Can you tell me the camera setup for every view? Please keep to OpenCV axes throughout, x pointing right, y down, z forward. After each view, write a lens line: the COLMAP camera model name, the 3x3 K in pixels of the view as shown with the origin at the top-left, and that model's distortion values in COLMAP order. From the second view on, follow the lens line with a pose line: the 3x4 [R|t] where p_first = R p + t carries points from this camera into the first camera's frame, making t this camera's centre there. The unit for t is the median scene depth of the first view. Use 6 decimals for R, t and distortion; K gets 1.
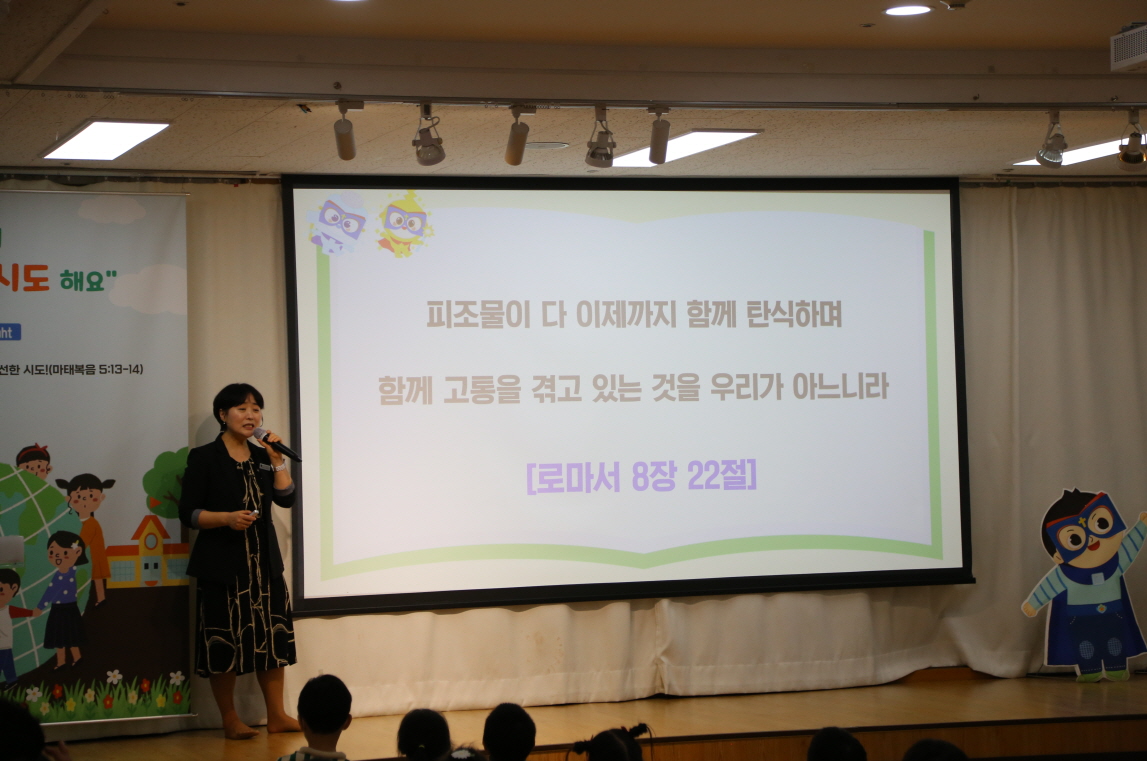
lens RADIAL K [[2714.6, 0, 576.4], [0, 2714.6, 387.0], [0, 0, 1]] dist [0.531920, 0.066789]
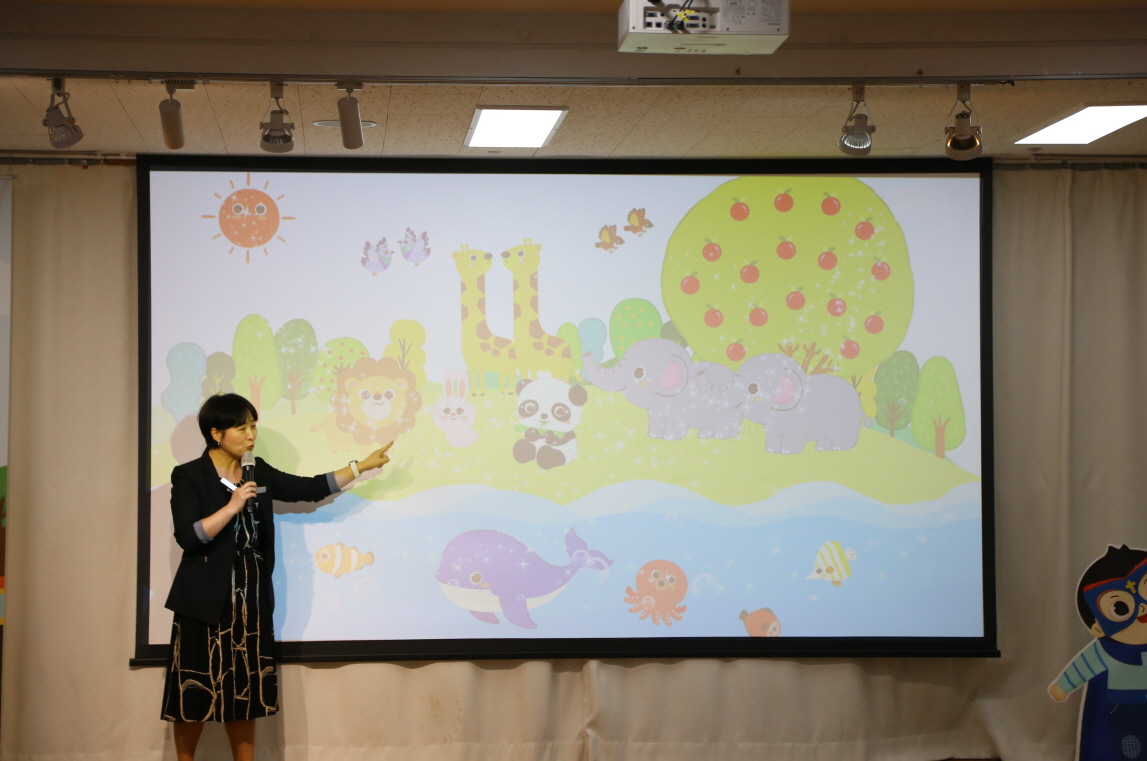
lens RADIAL K [[3199.7, 0, 573.5], [0, 3199.7, 380.5], [0, 0, 1]] dist [0.621150, 0.153125]
pose [[0.962063, 0.018946, -0.272168, 0.294470], [-0.018552, 0.999820, 0.004023, -0.012223], [0.272195, 0.001179, 0.962241, 0.045441]]
